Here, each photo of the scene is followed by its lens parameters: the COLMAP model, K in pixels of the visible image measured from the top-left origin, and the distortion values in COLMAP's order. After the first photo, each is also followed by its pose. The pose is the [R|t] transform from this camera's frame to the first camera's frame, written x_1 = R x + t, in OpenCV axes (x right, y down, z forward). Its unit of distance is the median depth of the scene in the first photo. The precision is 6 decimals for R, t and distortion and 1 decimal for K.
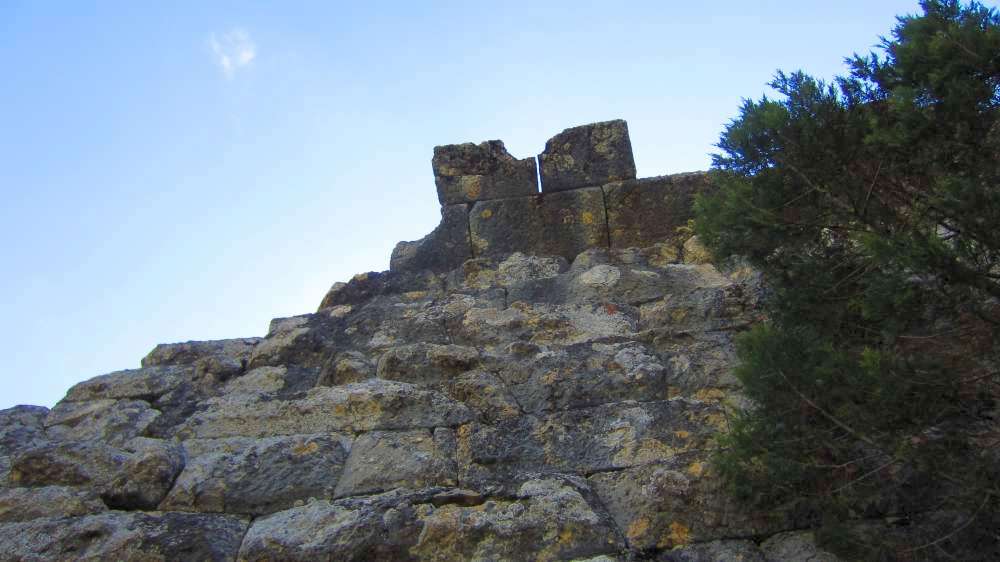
lens RADIAL K [[711.3, 0, 500.0], [0, 711.3, 281.0], [0, 0, 1]] dist [-0.013658, -0.002816]
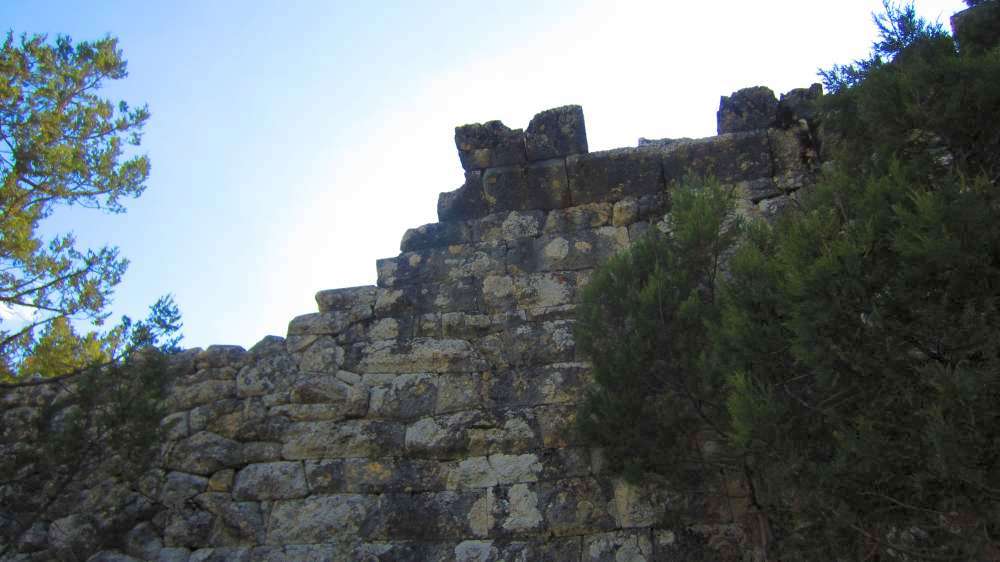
lens RADIAL K [[711.3, 0, 500.0], [0, 711.3, 281.0], [0, 0, 1]] dist [-0.013658, -0.002816]
pose [[0.994334, -0.050145, -0.093727, 0.191325], [0.091872, 0.848915, 0.520484, -1.042603], [0.053467, -0.526146, 0.848712, -0.658991]]
